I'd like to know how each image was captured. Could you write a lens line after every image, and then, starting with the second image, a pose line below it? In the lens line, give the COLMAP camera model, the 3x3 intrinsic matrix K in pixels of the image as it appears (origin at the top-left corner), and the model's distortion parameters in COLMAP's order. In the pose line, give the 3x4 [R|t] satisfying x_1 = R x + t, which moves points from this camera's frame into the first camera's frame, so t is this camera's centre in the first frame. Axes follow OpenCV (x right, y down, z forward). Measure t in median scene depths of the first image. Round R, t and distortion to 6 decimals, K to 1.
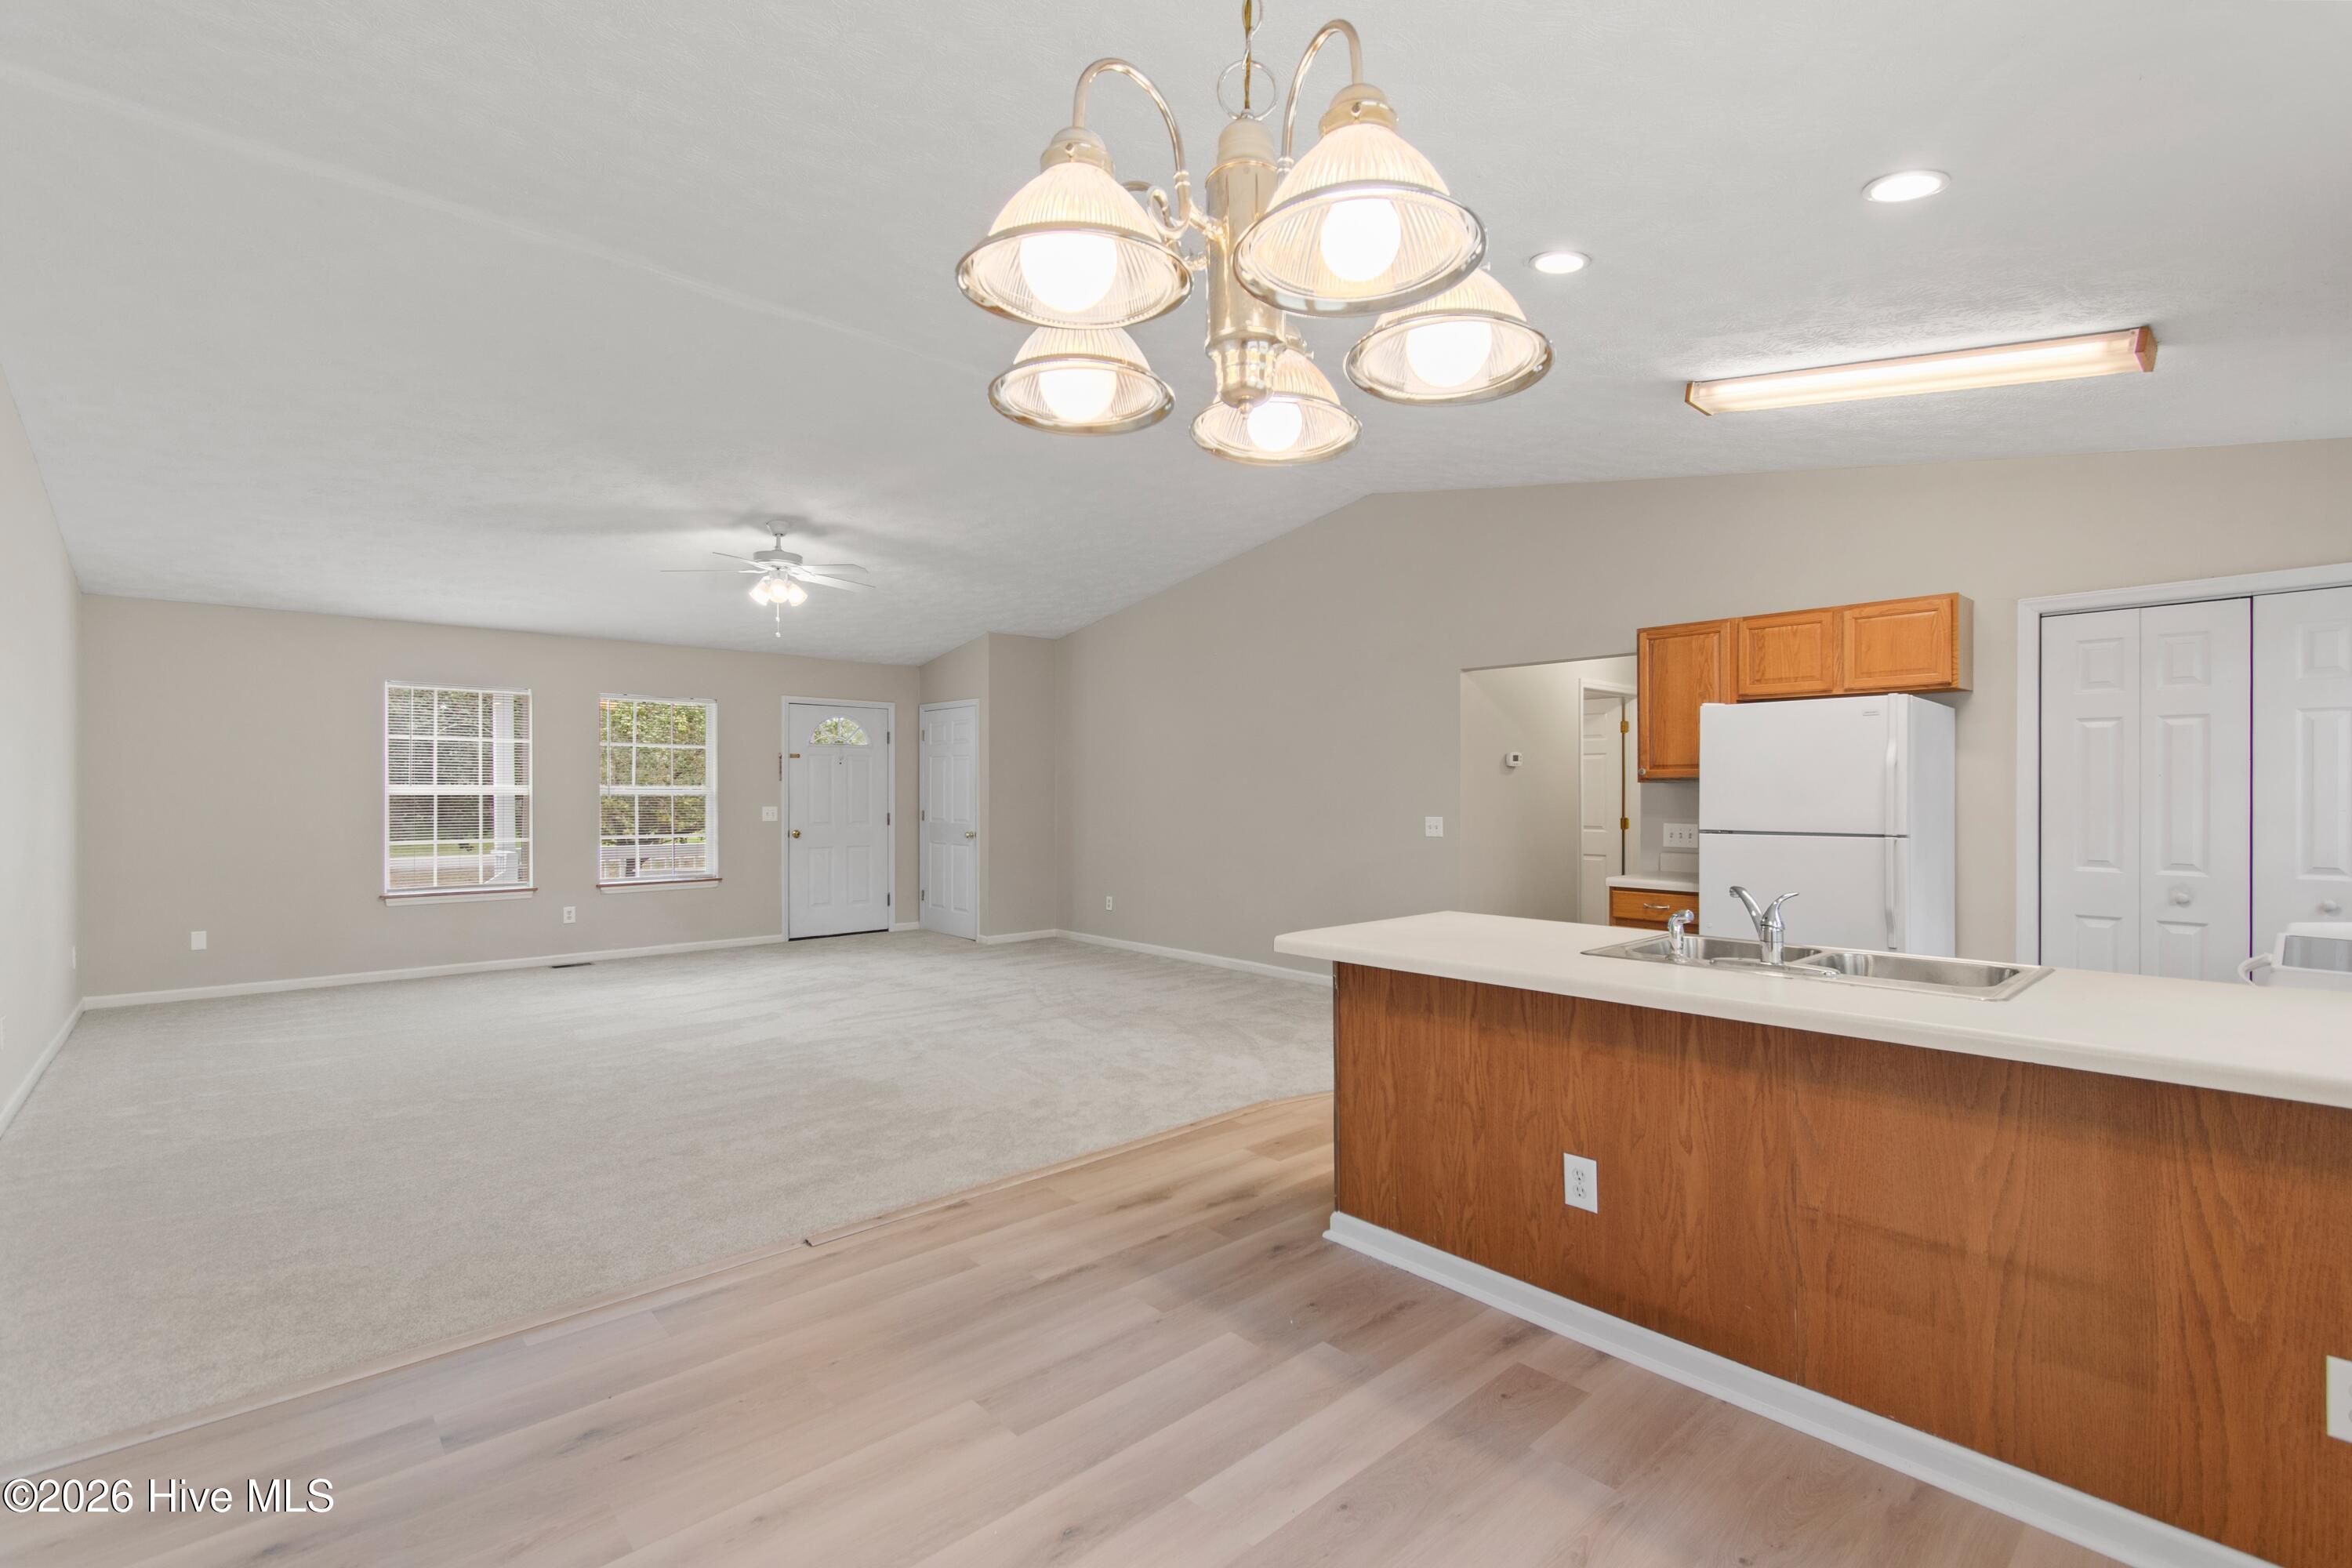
lens RADIAL K [[1053.6, 0, 1180.9], [0, 1053.6, 788.0], [0, 0, 1]] dist [0.004453, -0.001100]
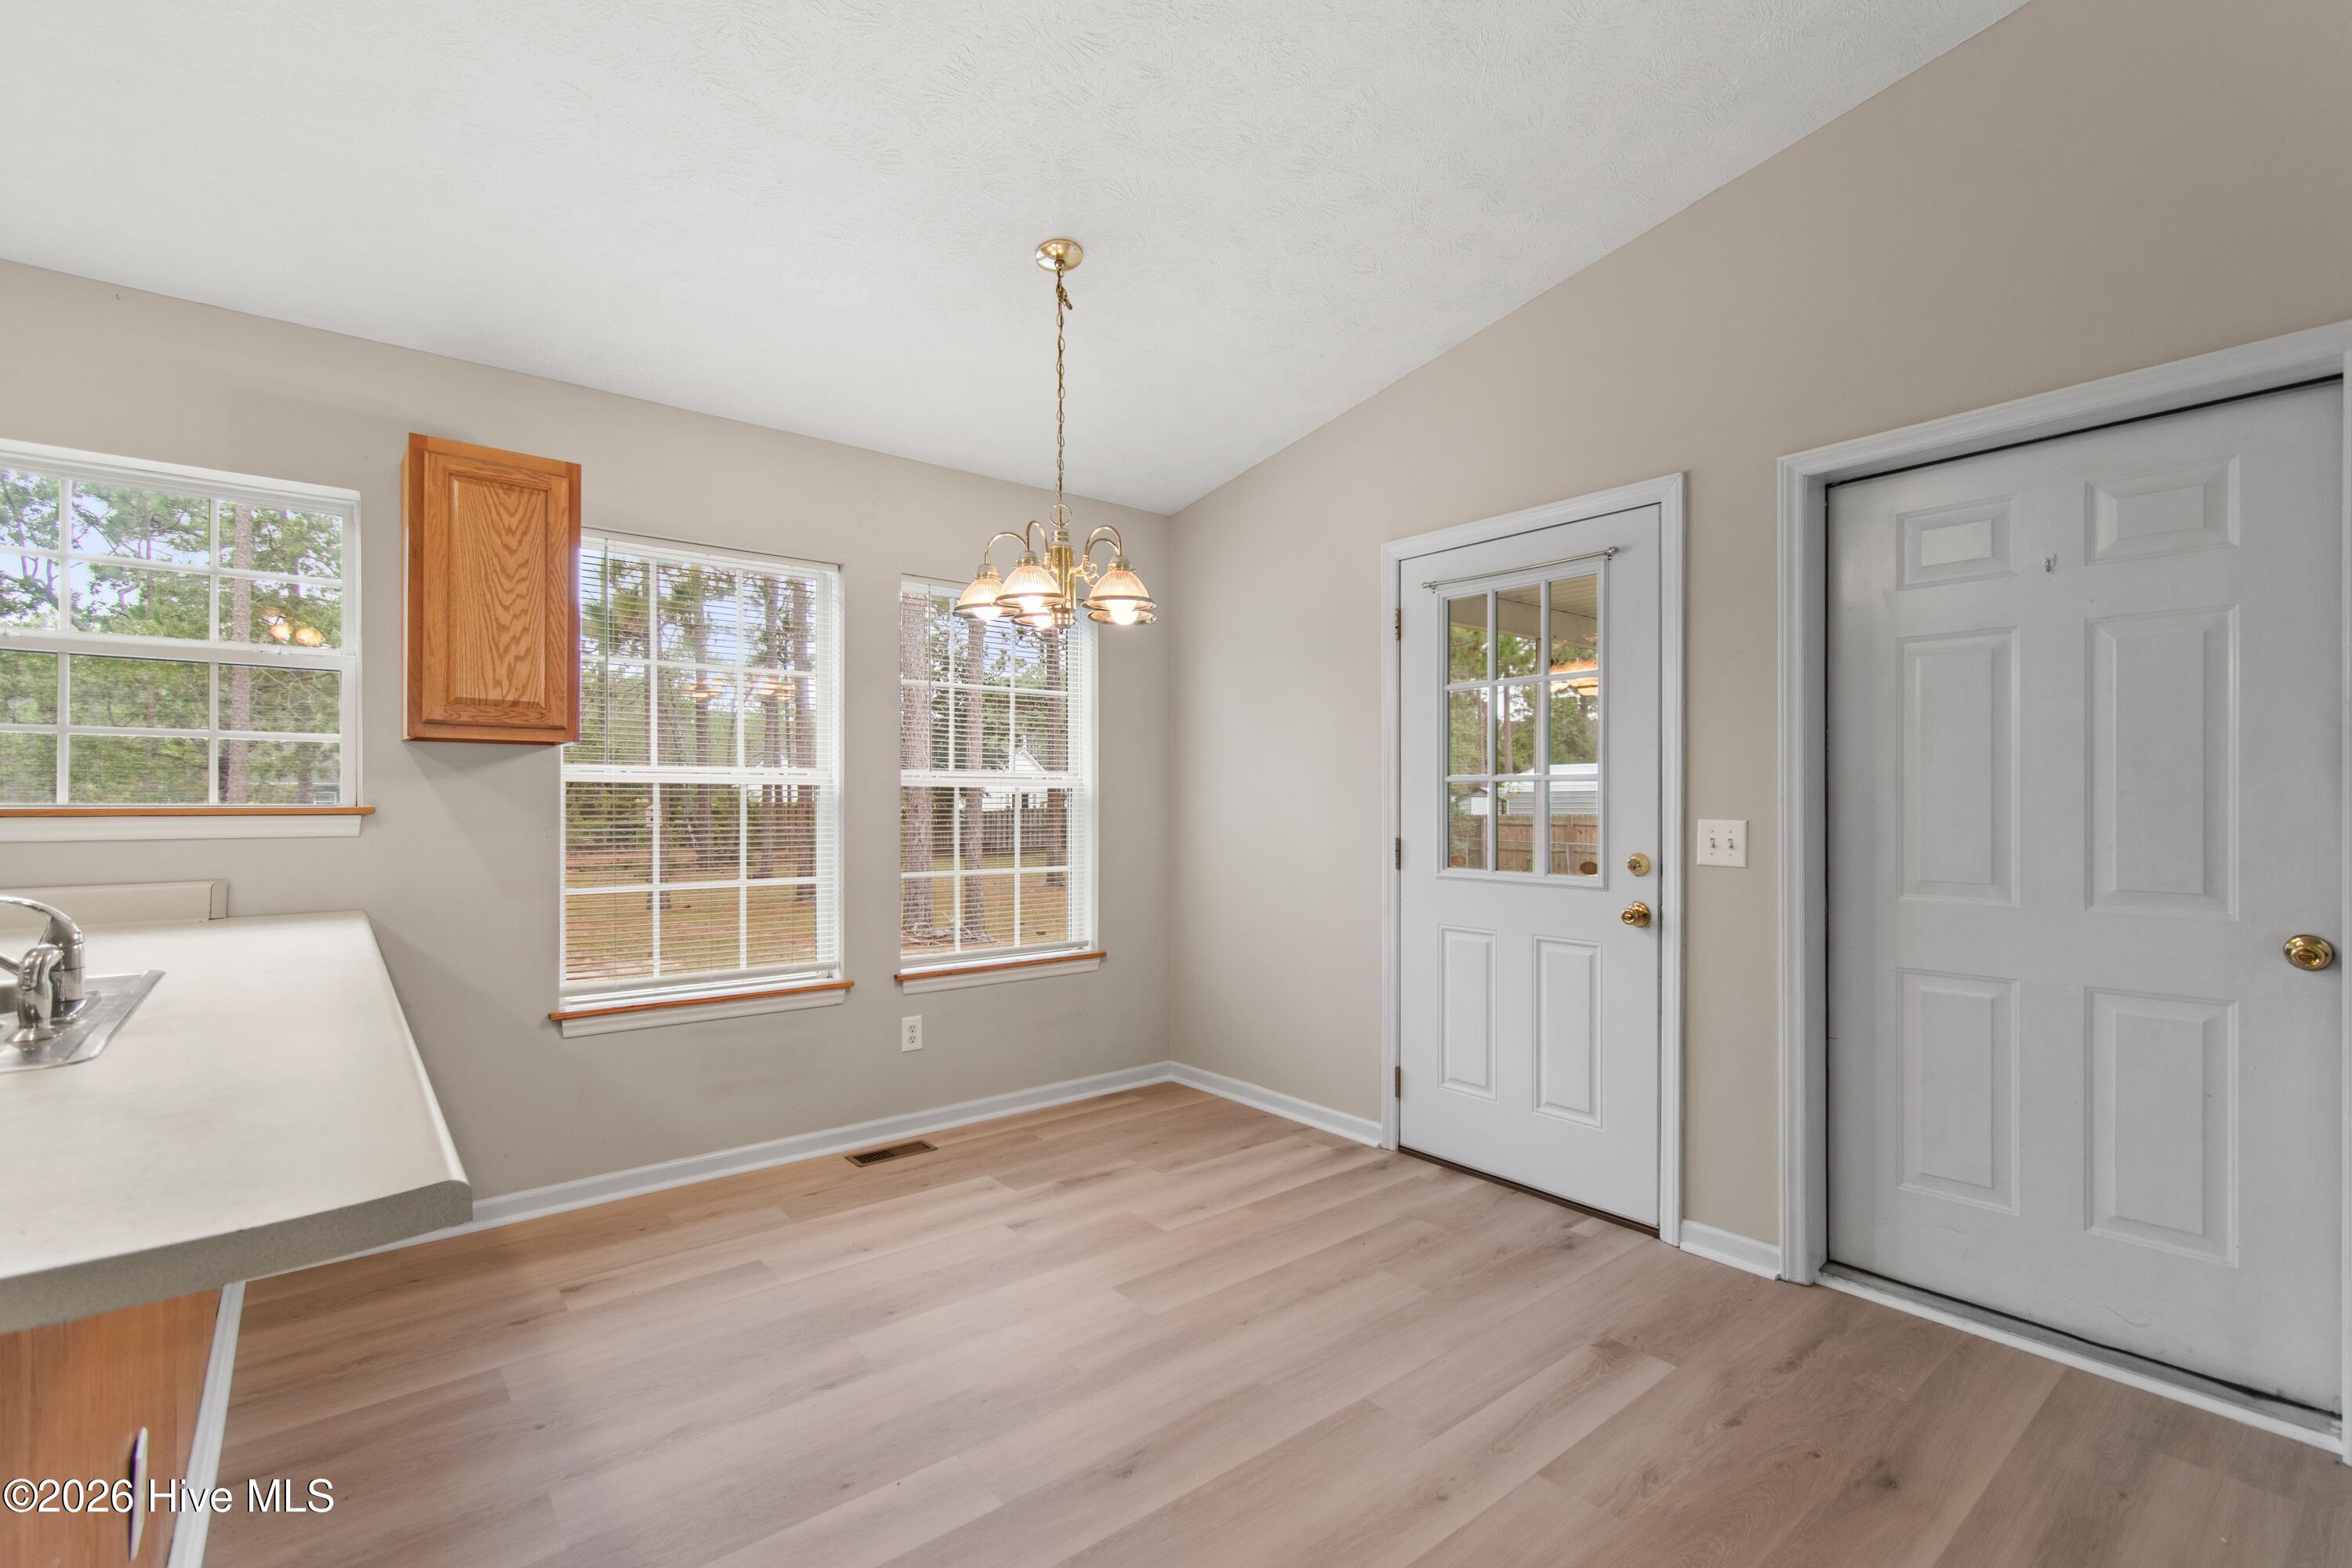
lens RADIAL K [[1053.6, 0, 1181.6], [0, 1053.6, 802.8], [0, 0, 1]] dist [0.004453, -0.001100]
pose [[-0.998778, 0.001888, 0.049391, -0.099059], [0.001812, 0.999997, -0.001579, 0.026214], [-0.049394, -0.001488, -0.998778, 0.944879]]
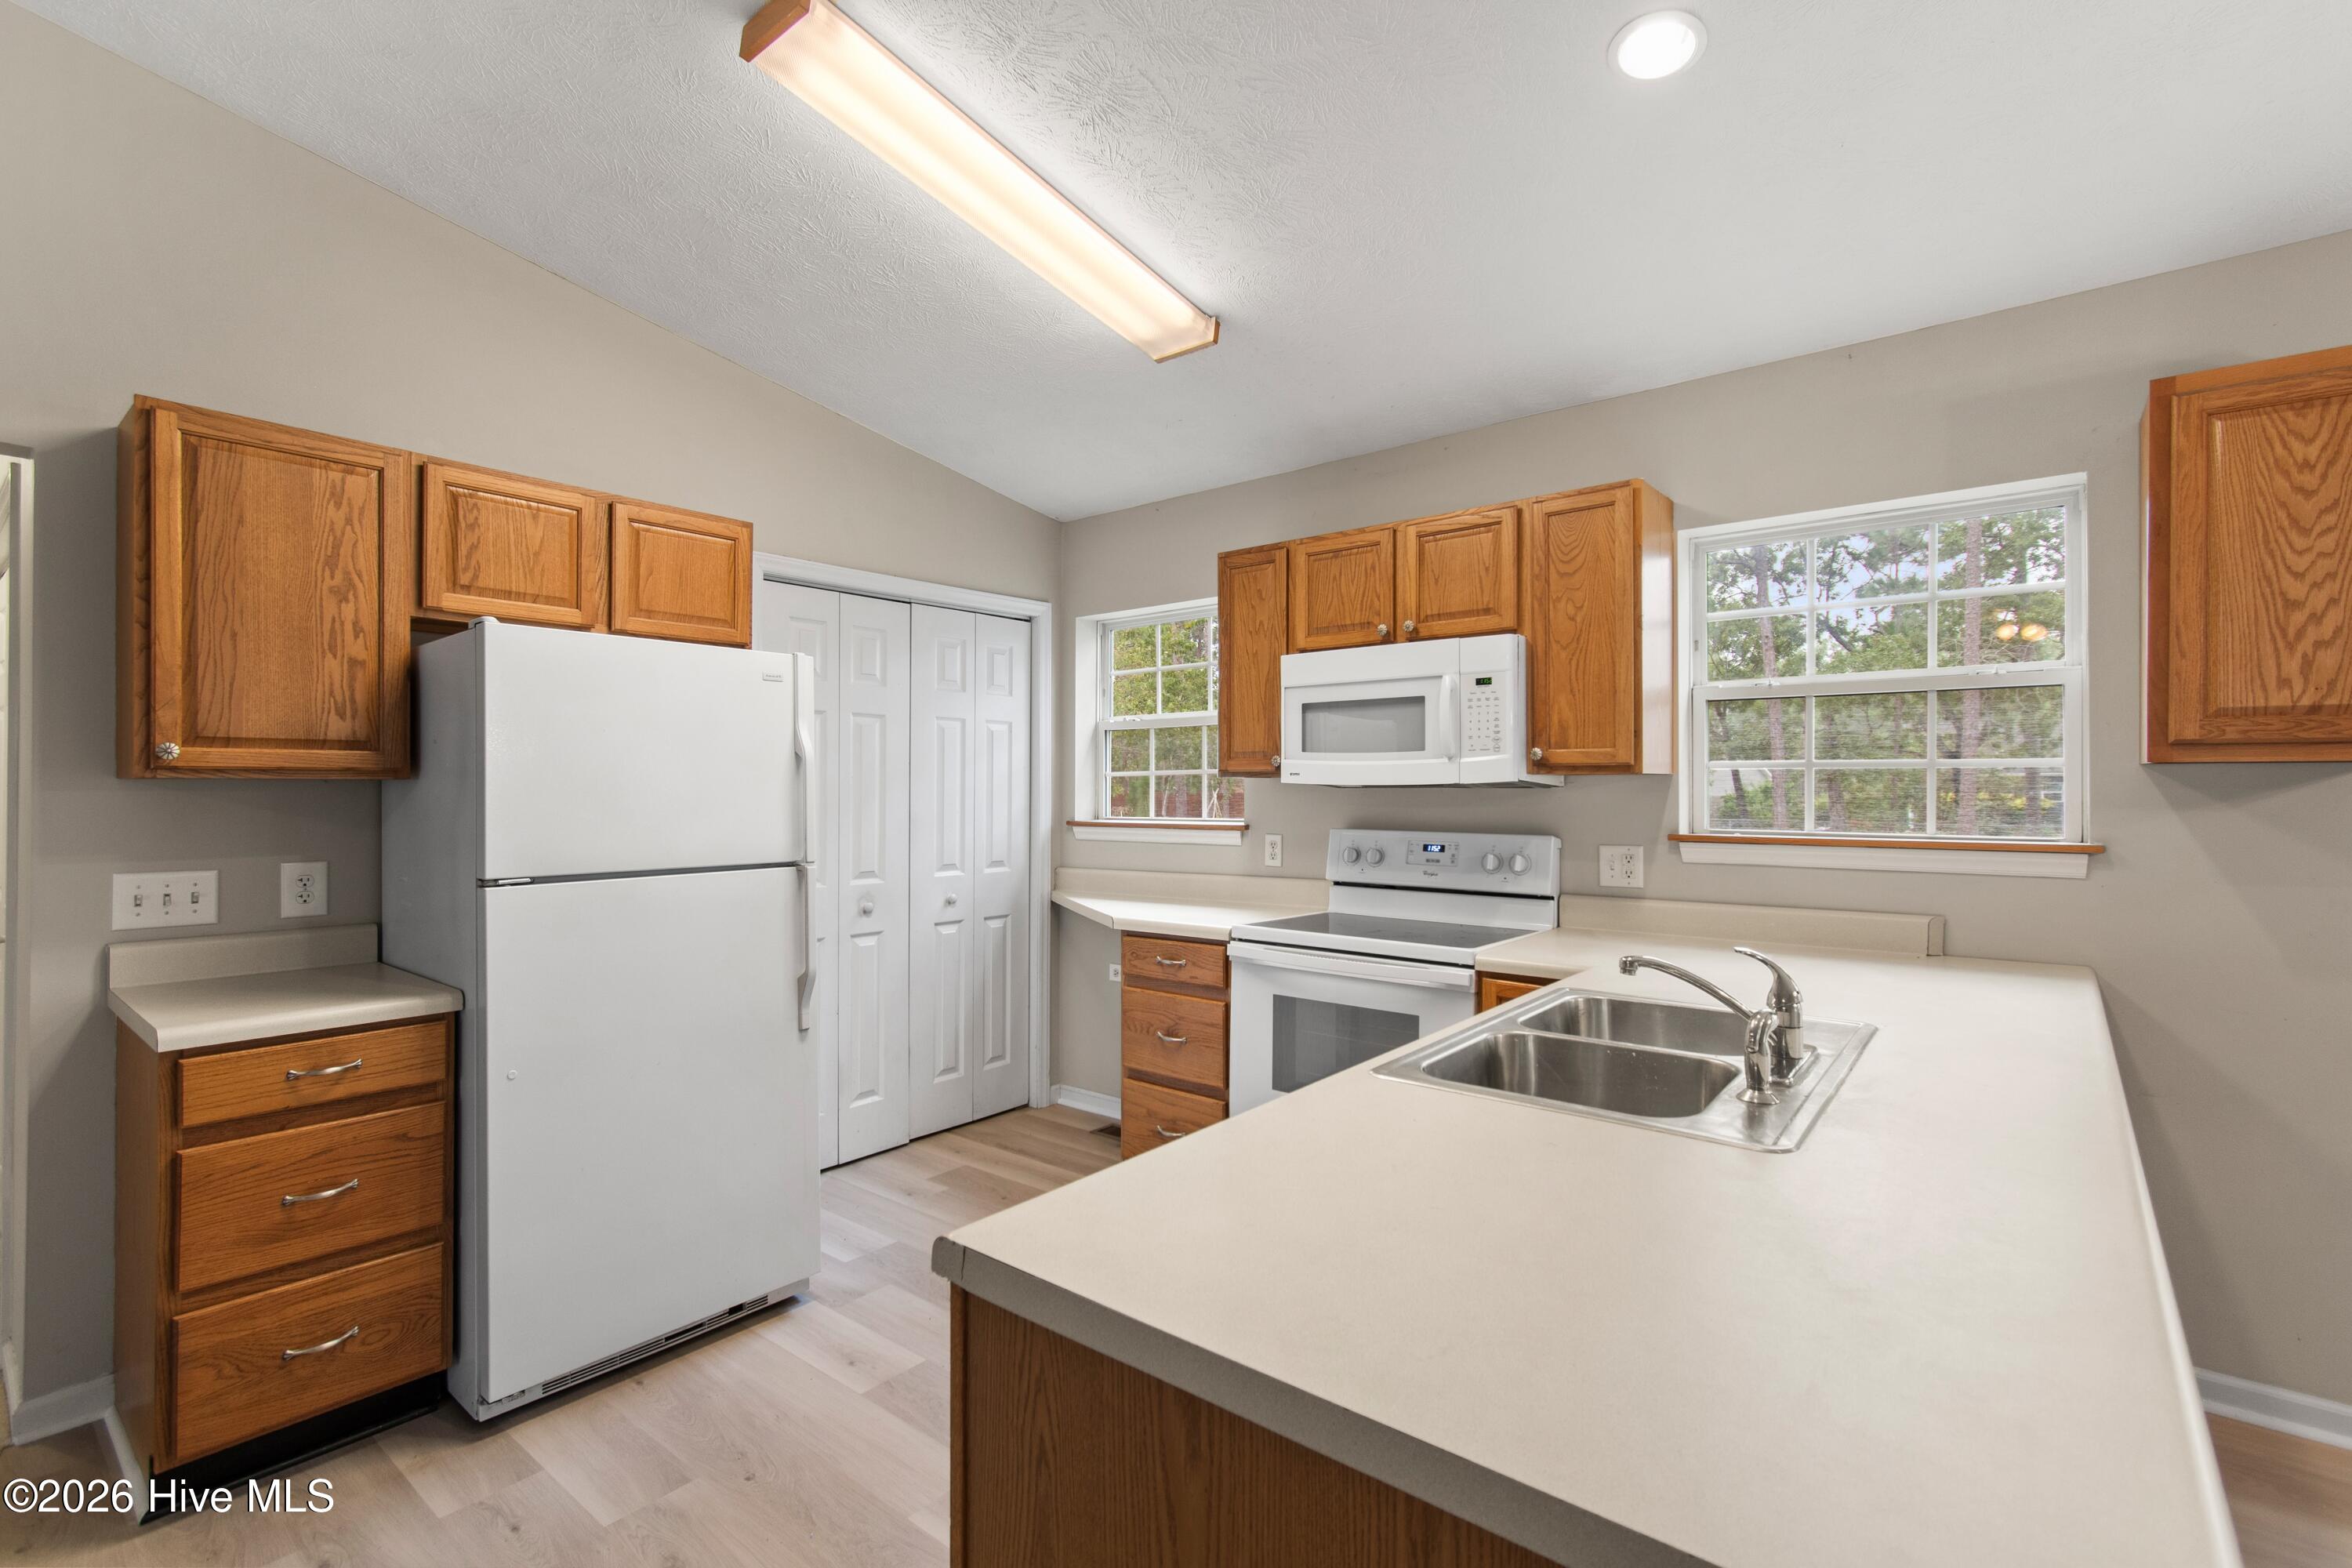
lens RADIAL K [[1053.6, 0, 1185.0], [0, 1053.6, 780.6], [0, 0, 1]] dist [0.004453, -0.001100]
pose [[-0.151412, 0.007756, 0.988440, -0.030273], [-0.002851, 0.999962, -0.008283, -0.002358], [-0.988467, -0.004072, -0.151384, 0.862916]]
